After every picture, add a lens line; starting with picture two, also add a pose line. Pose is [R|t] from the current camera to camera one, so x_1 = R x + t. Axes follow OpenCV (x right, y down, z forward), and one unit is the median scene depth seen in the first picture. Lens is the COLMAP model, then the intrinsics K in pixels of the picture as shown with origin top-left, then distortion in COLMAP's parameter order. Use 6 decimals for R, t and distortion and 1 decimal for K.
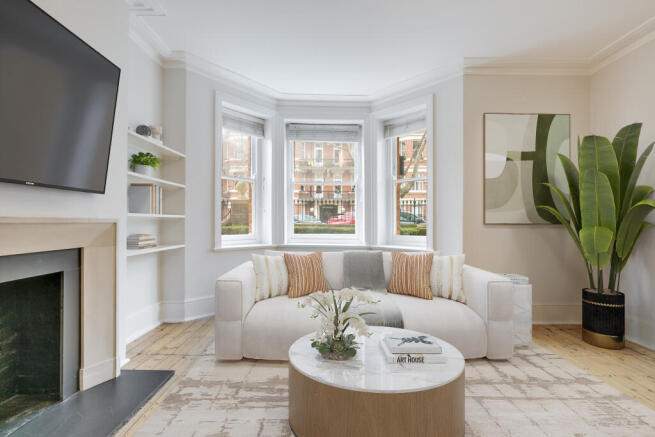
lens RADIAL K [[327.8, 0, 327.5], [0, 327.8, 218.5], [0, 0, 1]] dist [0.149132, -0.000030]
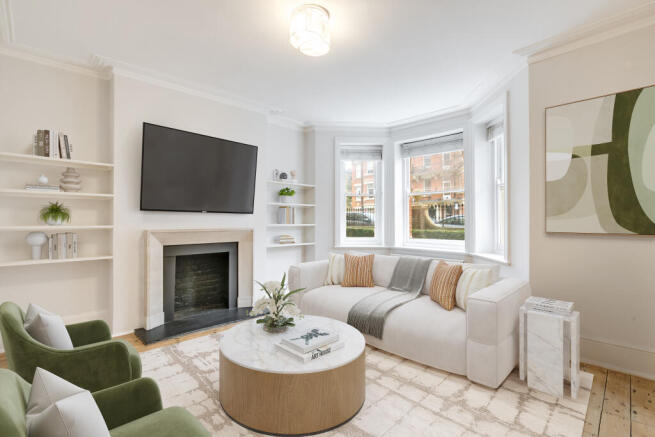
lens RADIAL K [[317.6, 0, 328.4], [0, 317.6, 226.6], [0, 0, 1]] dist [0.202294, 0.000072]
pose [[0.733227, 0.002999, -0.679977, 0.671887], [0.010174, 0.999830, 0.015380, -0.021336], [0.679908, -0.018195, 0.733072, -0.035498]]
